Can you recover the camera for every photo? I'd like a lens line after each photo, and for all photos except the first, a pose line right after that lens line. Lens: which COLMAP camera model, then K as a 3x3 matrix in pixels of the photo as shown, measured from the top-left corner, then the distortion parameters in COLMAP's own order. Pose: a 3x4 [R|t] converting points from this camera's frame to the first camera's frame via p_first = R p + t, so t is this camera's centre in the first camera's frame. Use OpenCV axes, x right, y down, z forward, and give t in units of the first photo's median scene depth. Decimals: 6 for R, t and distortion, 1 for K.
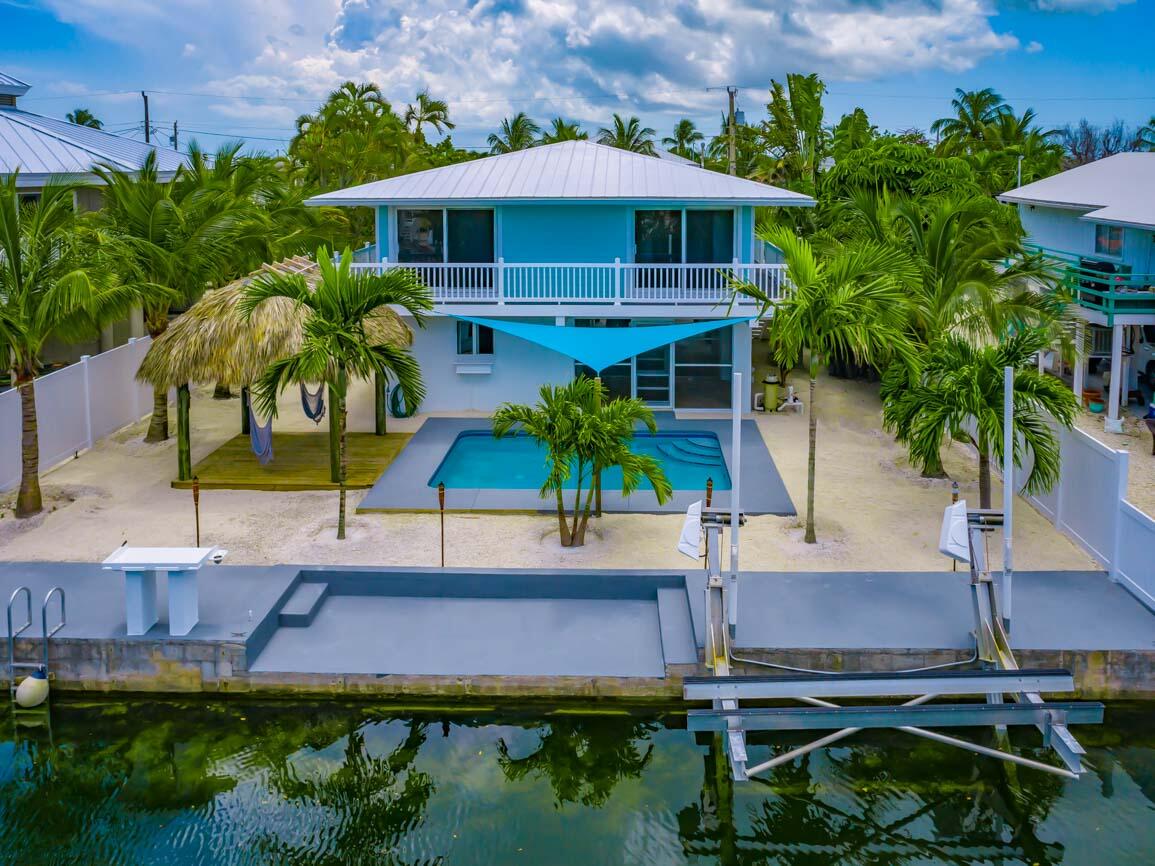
lens RADIAL K [[872.4, 0, 584.2], [0, 872.4, 439.2], [0, 0, 1]] dist [-0.021495, -0.001354]
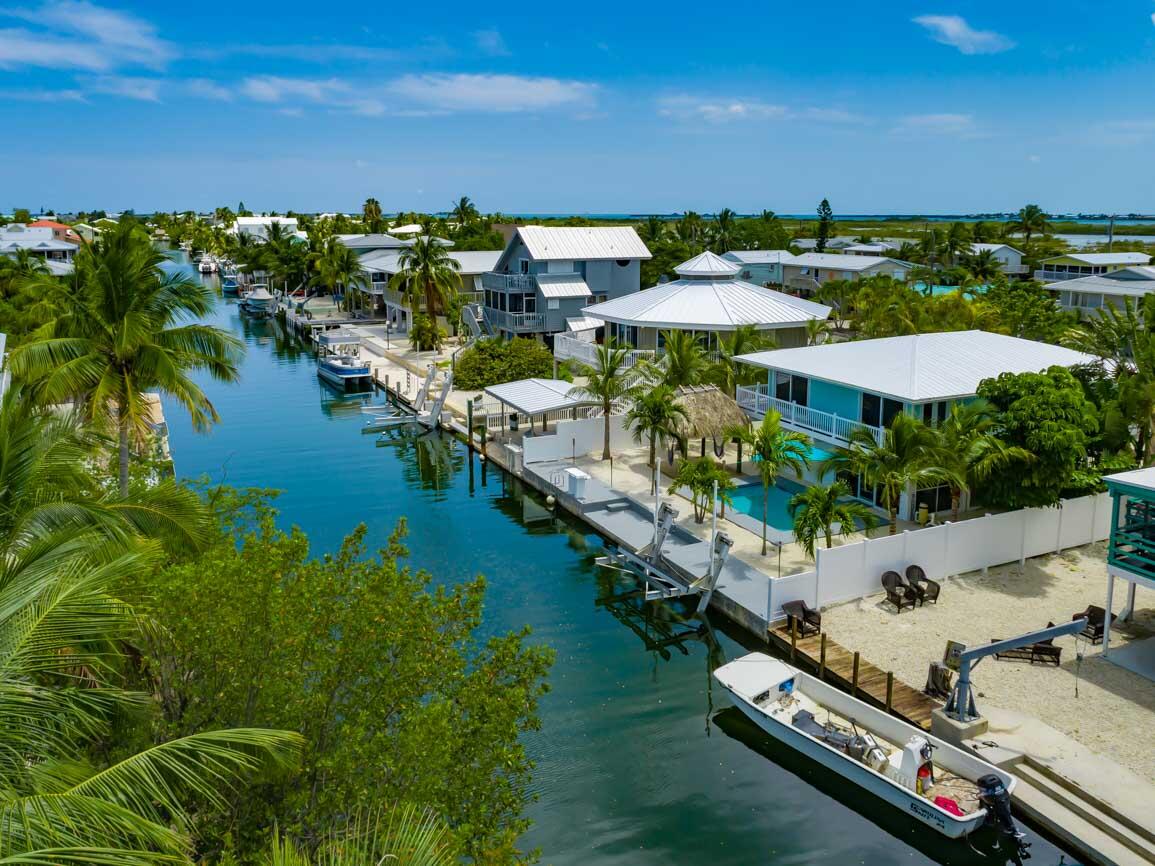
lens RADIAL K [[872.4, 0, 584.2], [0, 872.4, 439.2], [0, 0, 1]] dist [-0.021495, -0.001354]
pose [[0.458127, 0.219139, -0.861451, 1.496576], [-0.264094, 0.958929, 0.103488, -0.215090], [0.848749, 0.180094, 0.497184, -0.430203]]
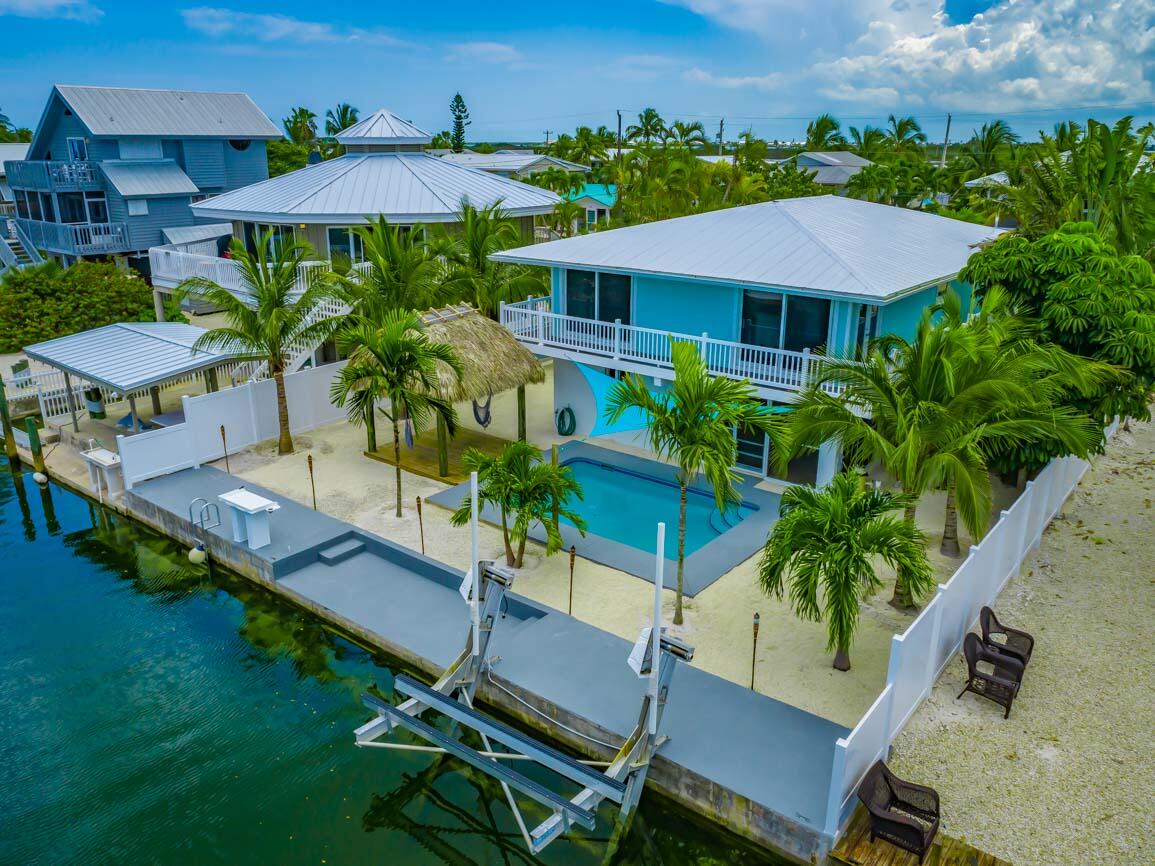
lens RADIAL K [[872.4, 0, 584.2], [0, 872.4, 439.2], [0, 0, 1]] dist [-0.021495, -0.001354]
pose [[0.791274, 0.196335, -0.579084, 0.610157], [-0.178799, 0.979948, 0.087932, -0.152843], [0.584736, 0.033961, 0.810512, -0.000266]]
